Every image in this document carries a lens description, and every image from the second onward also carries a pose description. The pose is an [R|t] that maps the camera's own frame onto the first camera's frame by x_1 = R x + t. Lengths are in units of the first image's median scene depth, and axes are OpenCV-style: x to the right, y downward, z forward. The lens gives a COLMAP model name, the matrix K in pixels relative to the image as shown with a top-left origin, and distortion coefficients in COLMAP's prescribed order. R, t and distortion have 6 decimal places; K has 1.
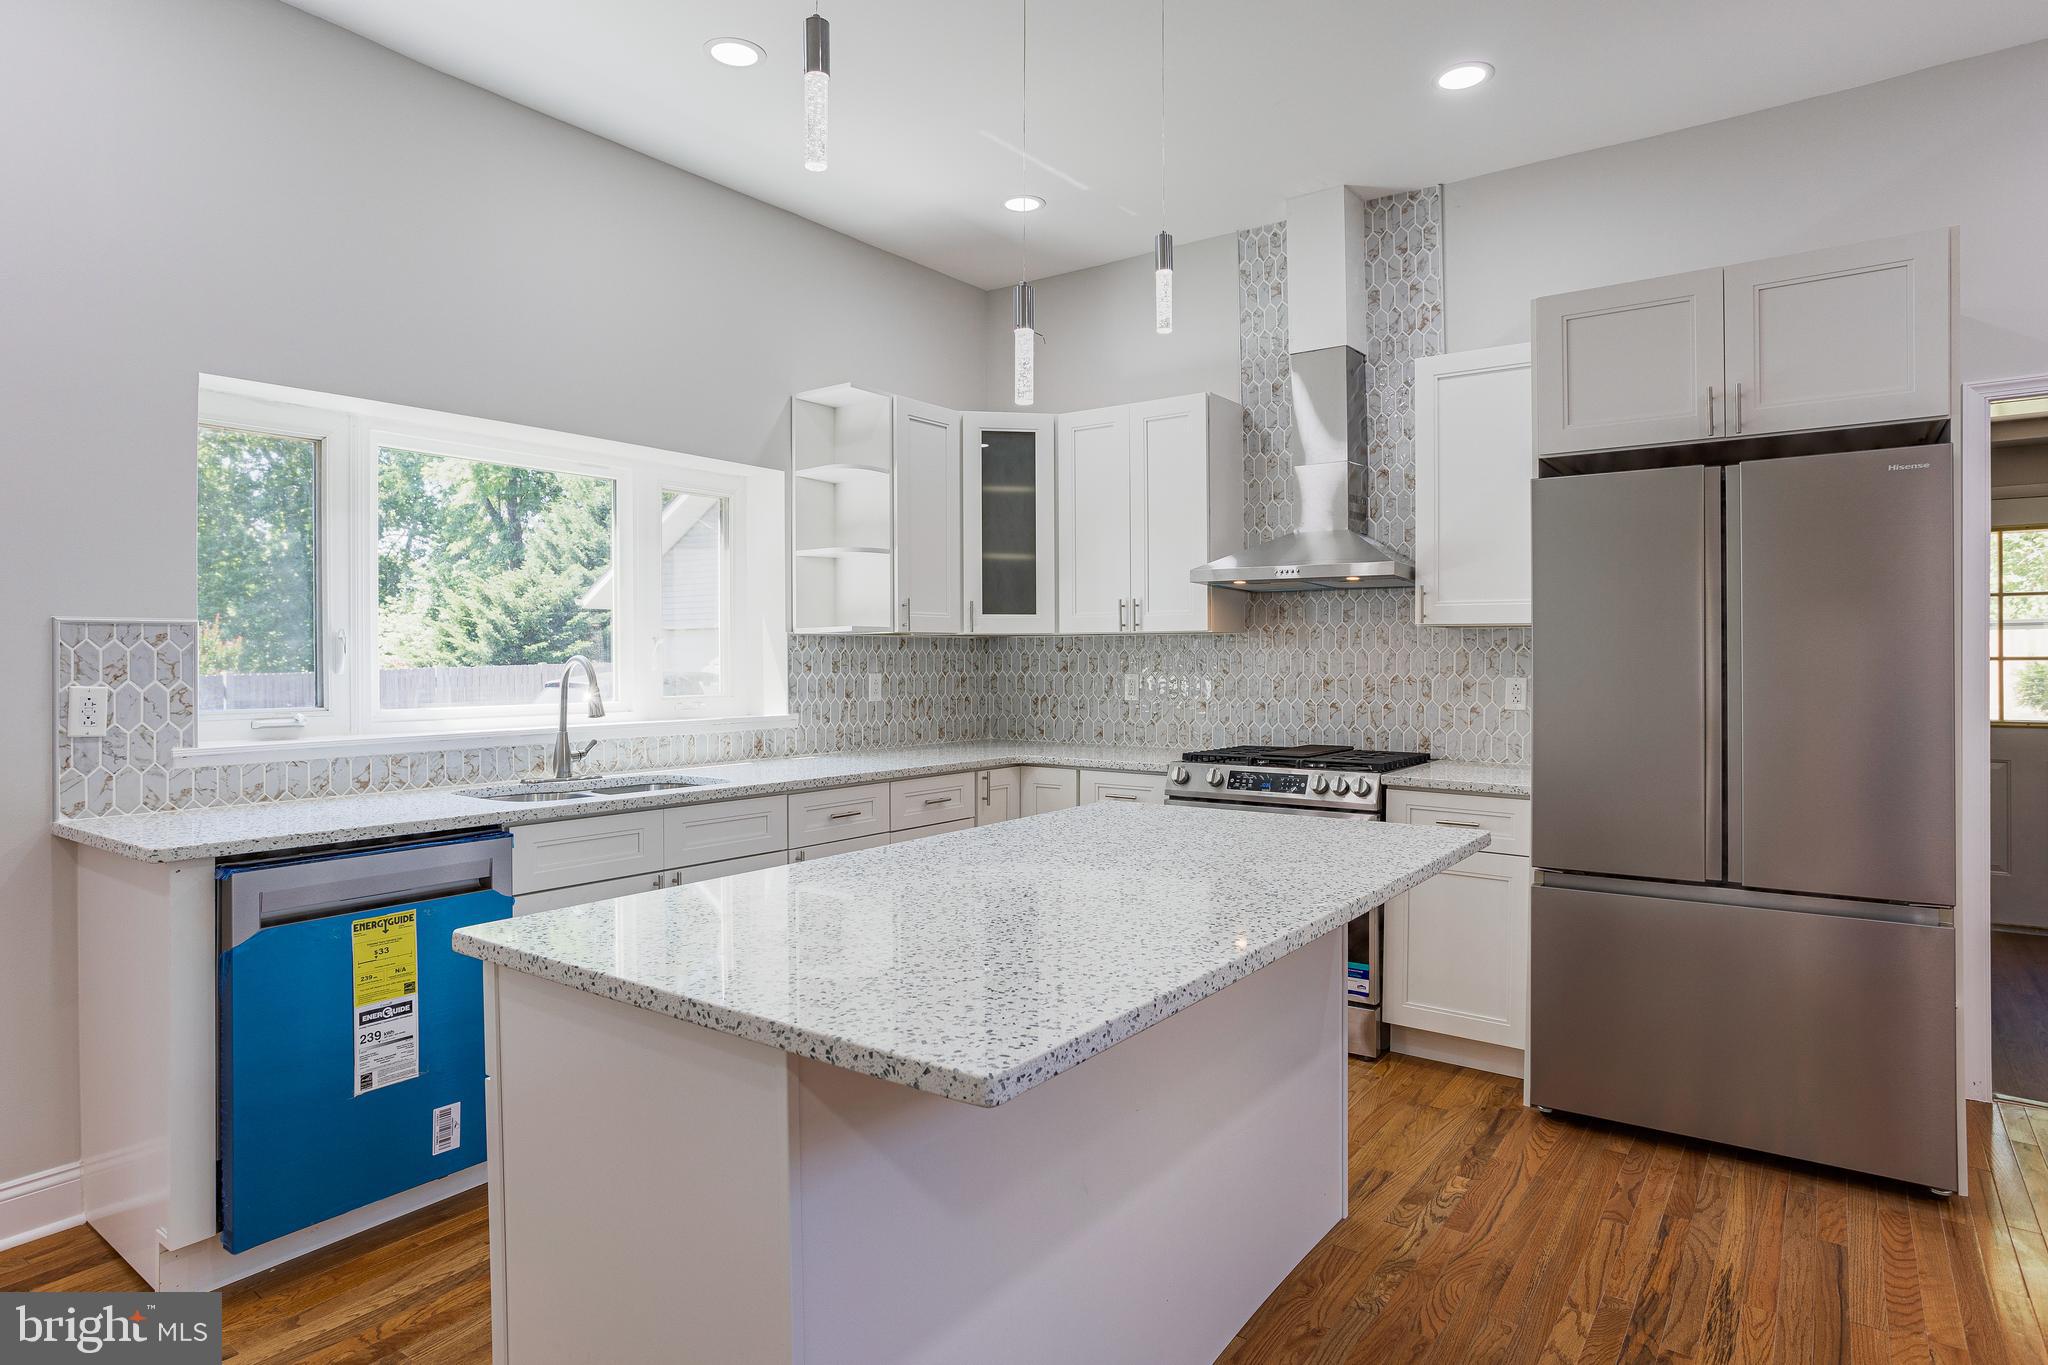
lens RADIAL K [[1141.6, 0, 1013.5], [0, 1141.6, 663.2], [0, 0, 1]] dist [-0.039721, 0.030290]
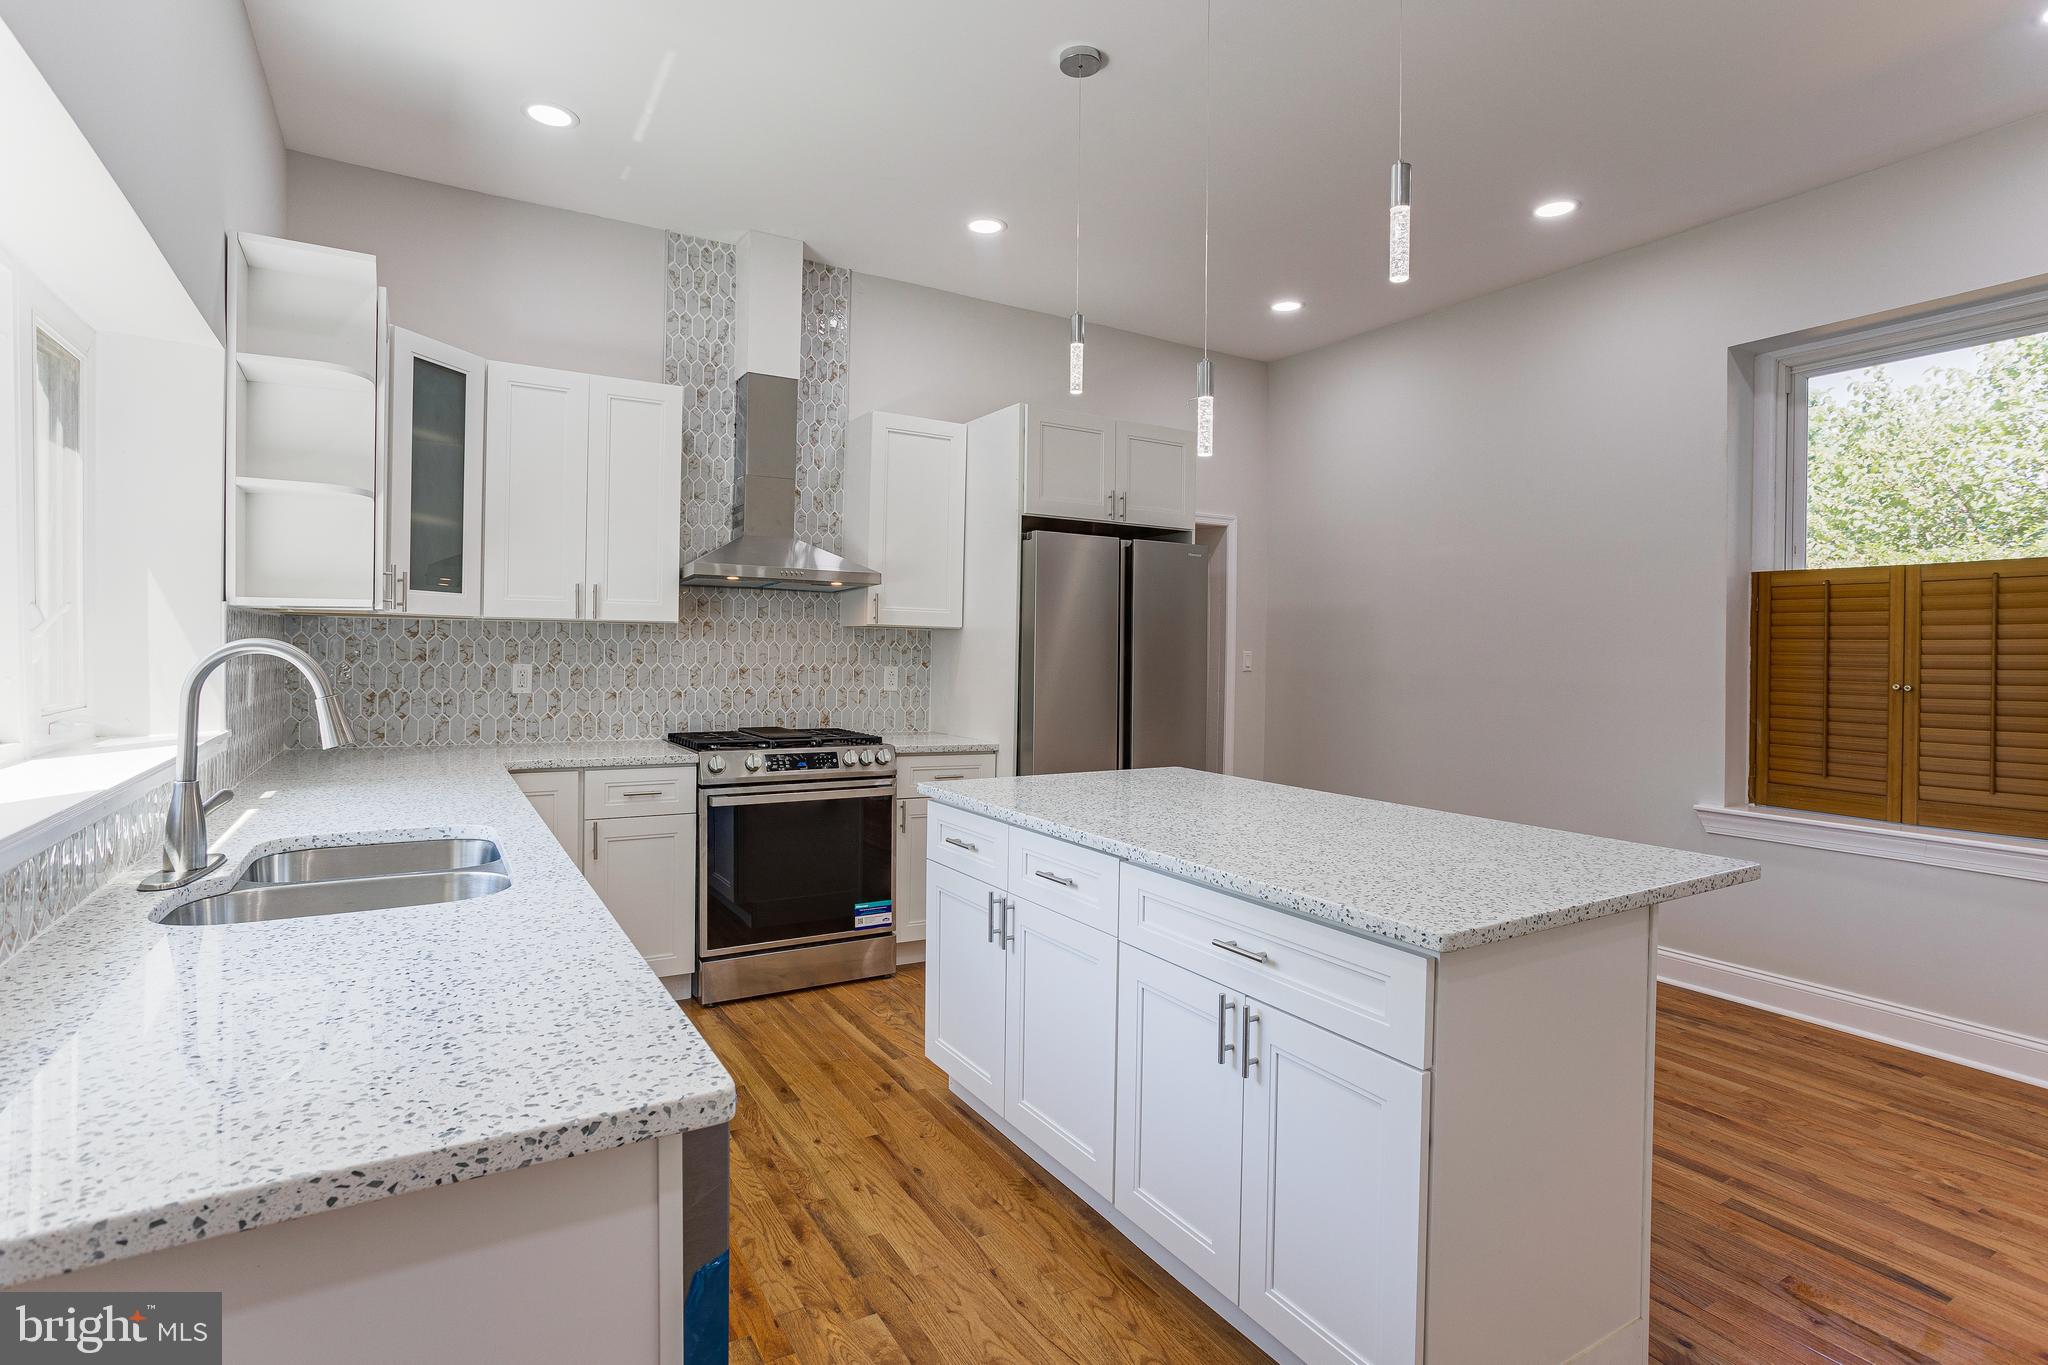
lens RADIAL K [[1011.7, 0, 1025.4], [0, 1011.7, 671.0], [0, 0, 1]] dist [-0.063356, 0.038053]
pose [[0.384678, -0.011464, 0.922980, -0.619649], [-0.011623, 0.999783, 0.017262, -0.004263], [-0.922978, -0.017369, 0.384462, 0.427260]]
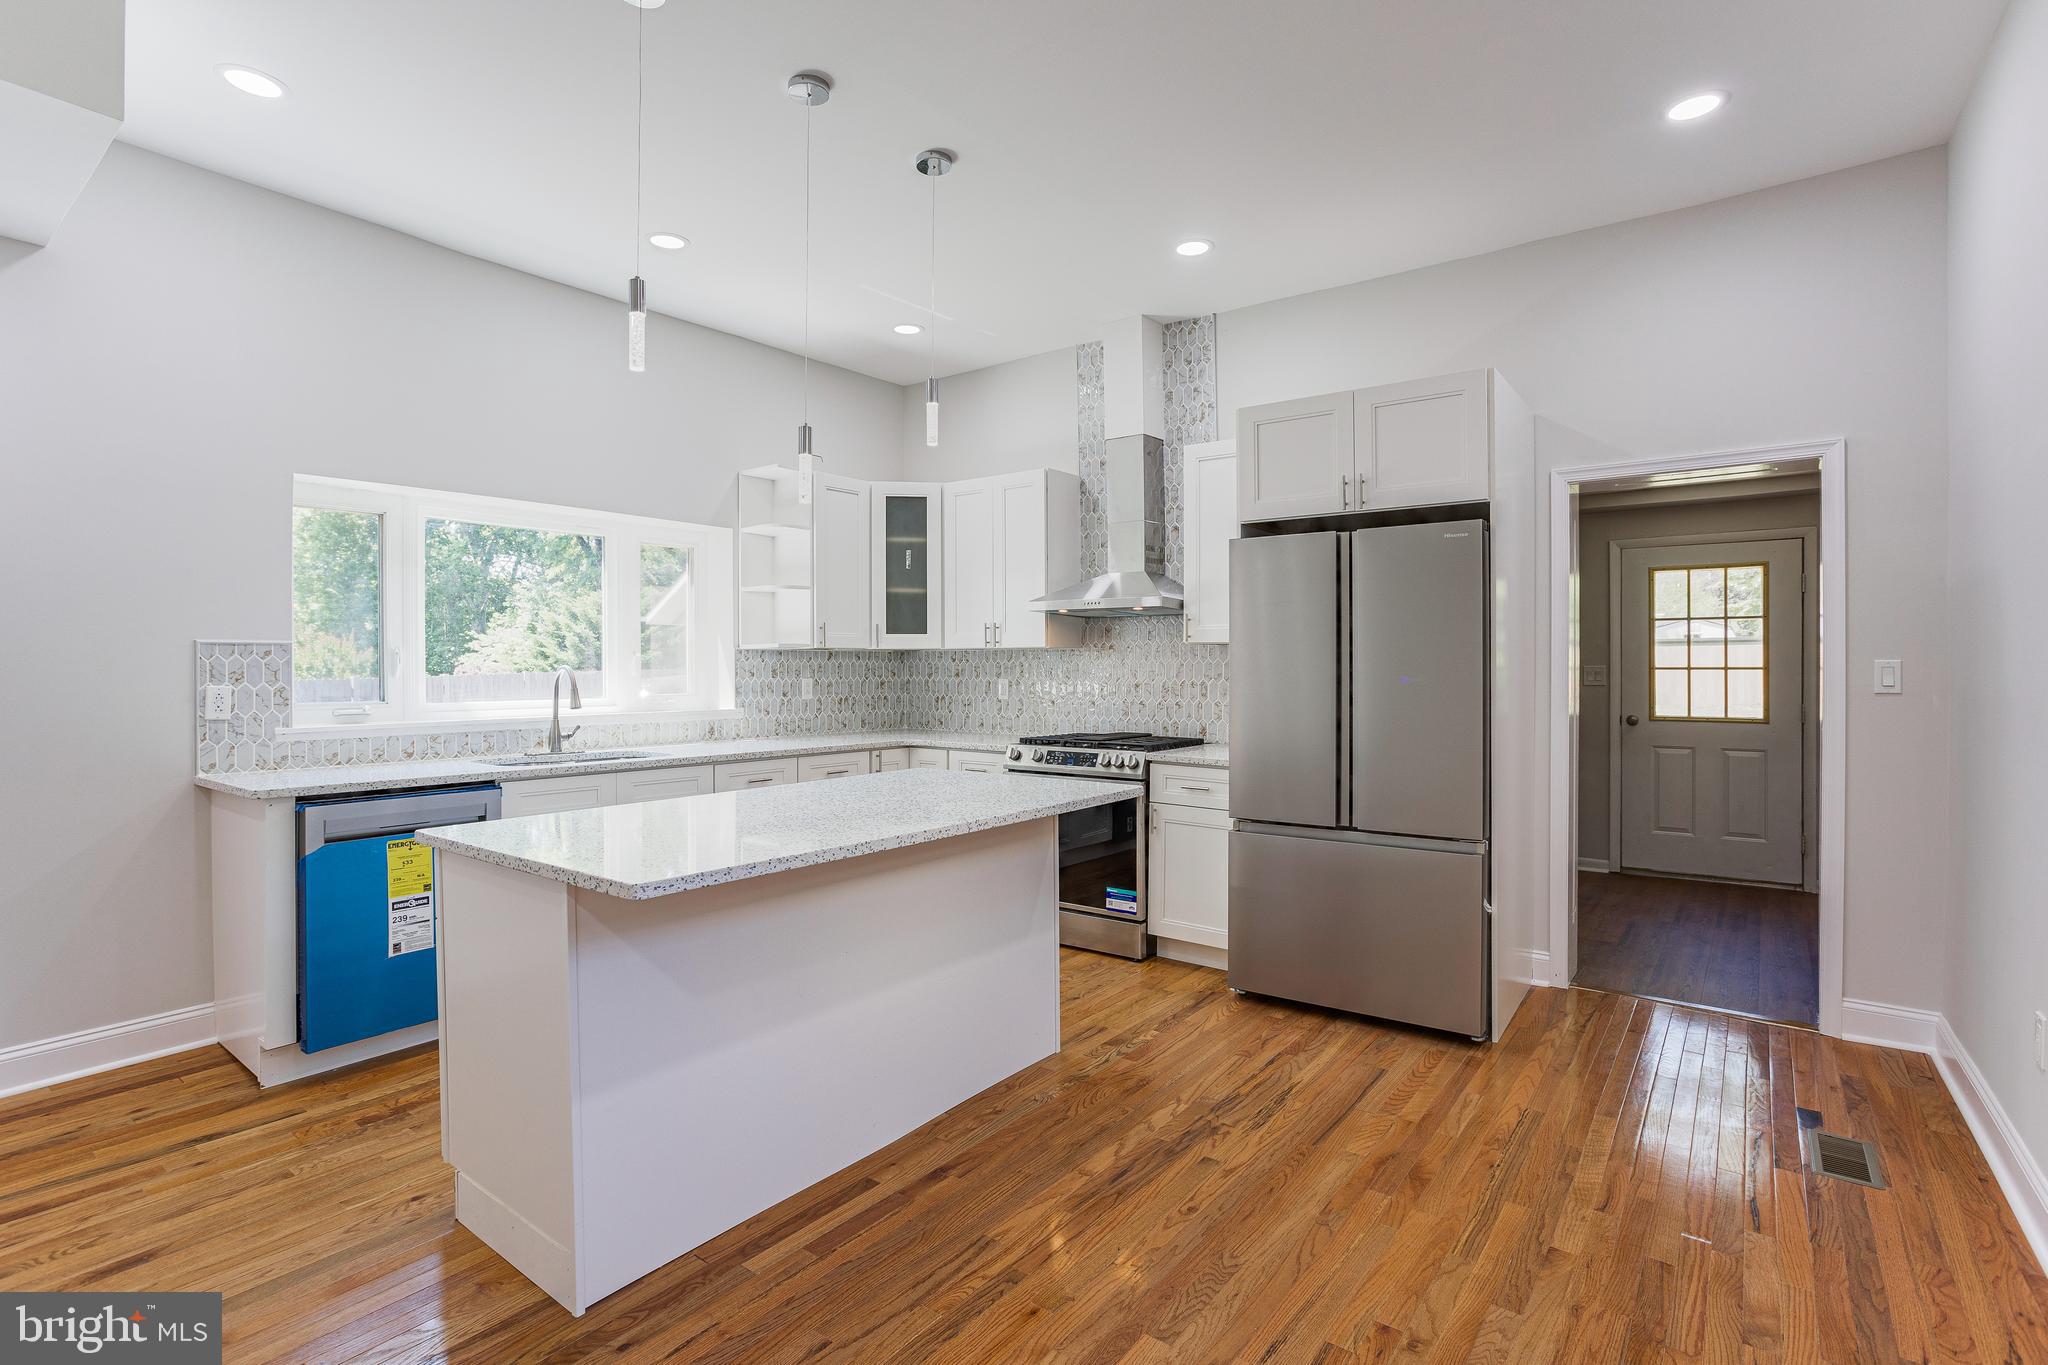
lens RADIAL K [[983.7, 0, 1007.9], [0, 983.7, 672.4], [0, 0, 1]] dist [-0.047303, 0.034167]
pose [[0.999692, 0.001455, -0.024776, 0.179036], [-0.001386, 0.999995, 0.002779, -0.001708], [0.024780, -0.002743, 0.999689, -0.178879]]
